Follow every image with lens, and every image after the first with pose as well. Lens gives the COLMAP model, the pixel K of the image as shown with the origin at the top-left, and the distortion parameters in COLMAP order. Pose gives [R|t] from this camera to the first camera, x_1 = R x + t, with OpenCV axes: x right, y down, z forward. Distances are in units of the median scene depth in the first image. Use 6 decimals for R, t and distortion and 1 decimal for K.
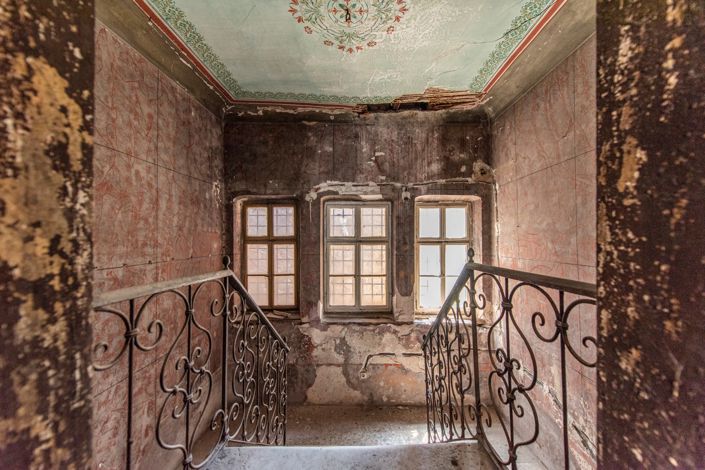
lens RADIAL K [[281.7, 0, 341.4], [0, 281.7, 235.0], [0, 0, 1]] dist [0.011386, -0.001872]
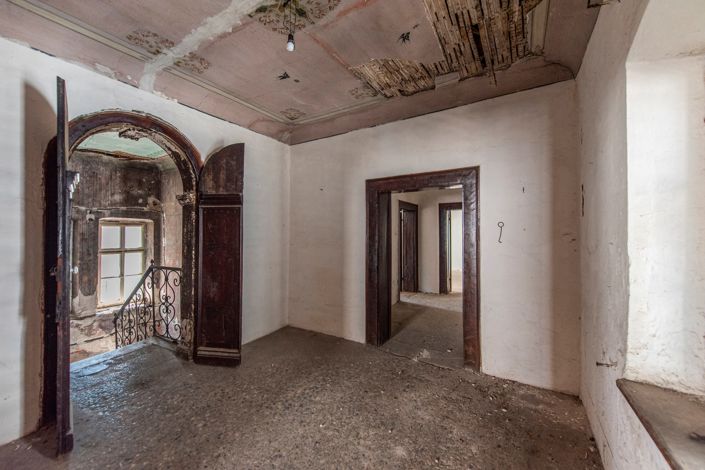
lens RADIAL K [[281.7, 0, 344.3], [0, 281.7, 231.5], [0, 0, 1]] dist [0.011386, -0.001872]
pose [[0.481554, 0.009061, 0.876370, -0.346213], [-0.009239, 0.999943, -0.005262, -0.077356], [-0.876368, -0.005563, 0.481610, -0.637256]]
